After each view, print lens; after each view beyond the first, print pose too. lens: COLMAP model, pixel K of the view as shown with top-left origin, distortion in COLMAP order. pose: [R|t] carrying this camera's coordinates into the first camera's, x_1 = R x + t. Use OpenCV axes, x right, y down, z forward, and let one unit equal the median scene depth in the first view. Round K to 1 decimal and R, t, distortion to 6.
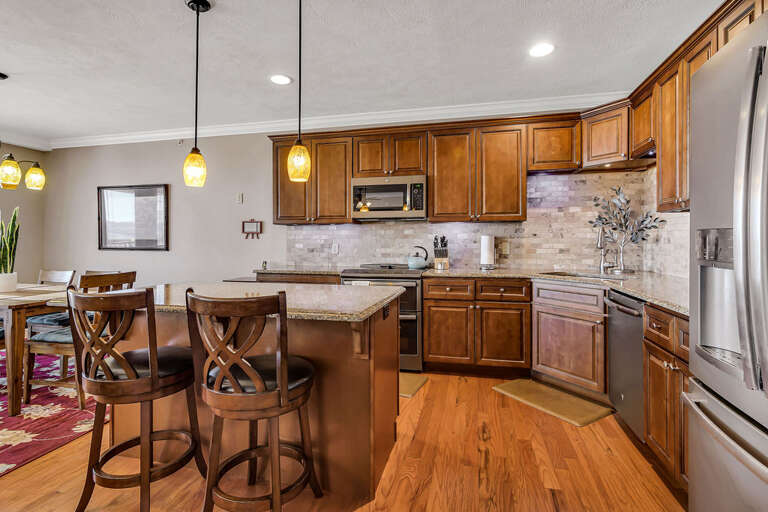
lens RADIAL K [[374.5, 0, 381.3], [0, 374.5, 241.8], [0, 0, 1]] dist [-0.001151, 0.001196]
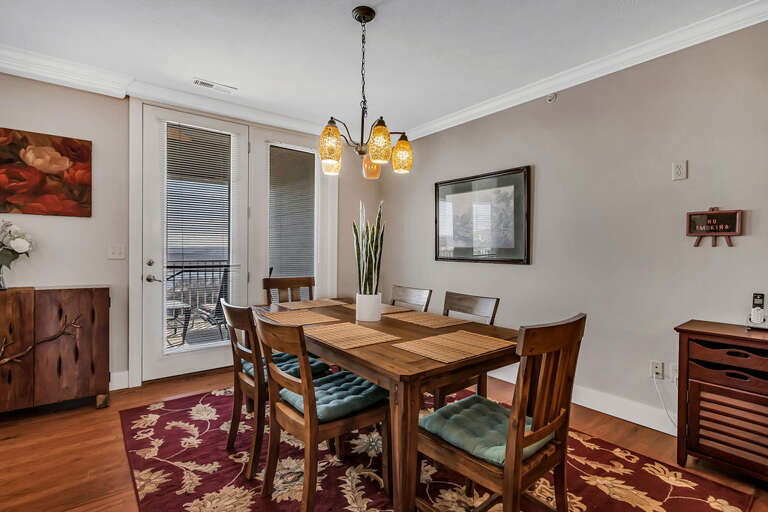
lens RADIAL K [[374.5, 0, 388.4], [0, 374.5, 252.1], [0, 0, 1]] dist [-0.001151, 0.001196]
pose [[0.797890, 0.008627, -0.602742, -0.391794], [-0.007321, 0.999963, 0.004620, 0.000722], [0.602759, 0.000726, 0.797923, 0.325729]]
